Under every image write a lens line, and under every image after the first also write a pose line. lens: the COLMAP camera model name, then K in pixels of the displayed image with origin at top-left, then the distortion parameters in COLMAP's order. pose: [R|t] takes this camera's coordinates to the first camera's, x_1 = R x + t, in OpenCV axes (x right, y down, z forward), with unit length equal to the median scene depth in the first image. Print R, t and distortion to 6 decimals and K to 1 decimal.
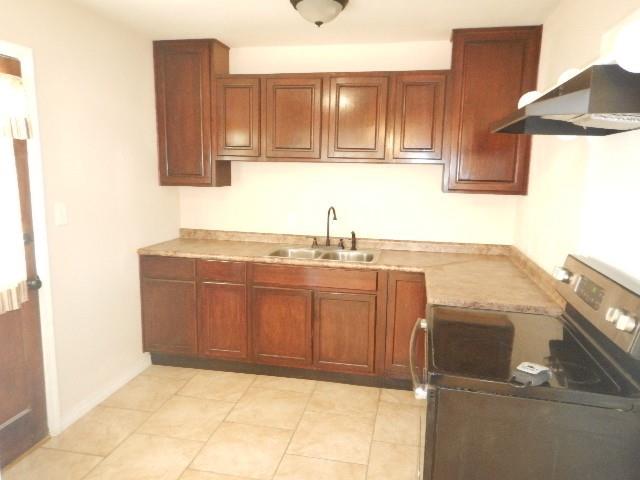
lens RADIAL K [[460.2, 0, 320.0], [0, 460.2, 240.0], [0, 0, 1]] dist [0.025436, -0.004969]
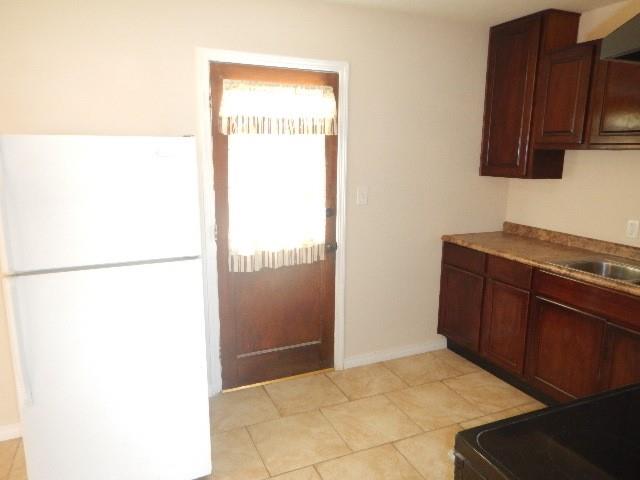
lens RADIAL K [[460.2, 0, 320.0], [0, 460.2, 240.0], [0, 0, 1]] dist [0.025436, -0.004969]
pose [[0.588670, 0.144262, -0.795397, 0.294441], [-0.129227, 0.988087, 0.083570, -0.022946], [0.797977, 0.053591, 0.600300, 0.161893]]
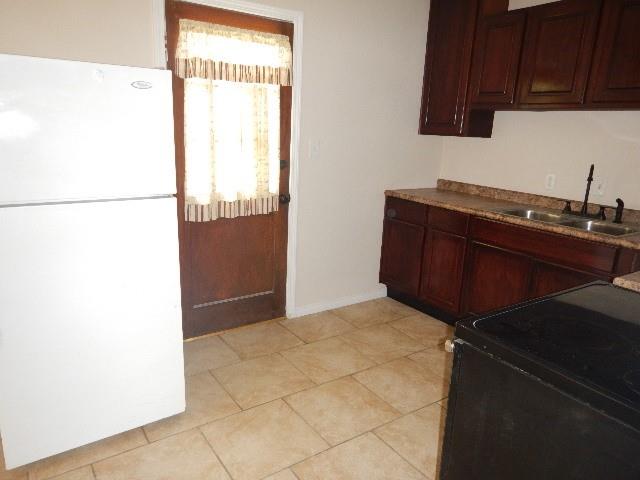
lens RADIAL K [[460.2, 0, 320.0], [0, 460.2, 240.0], [0, 0, 1]] dist [0.025436, -0.004969]
pose [[0.722586, 0.182830, -0.666665, 0.270632], [-0.140303, 0.983107, 0.117541, 0.031632], [0.676893, 0.008601, 0.736031, 0.083758]]
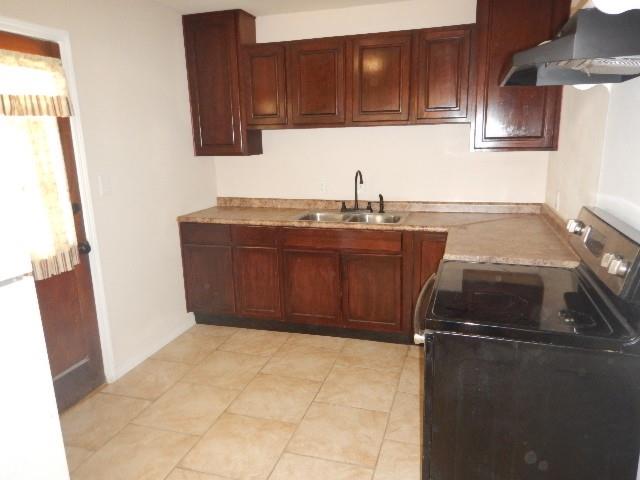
lens RADIAL K [[460.2, 0, 320.0], [0, 460.2, 240.0], [0, 0, 1]] dist [0.025436, -0.004969]
pose [[0.994106, -0.020981, -0.106364, 0.050086], [0.027852, 0.997591, 0.063529, 0.015069], [0.104775, -0.066117, 0.992296, -0.032265]]
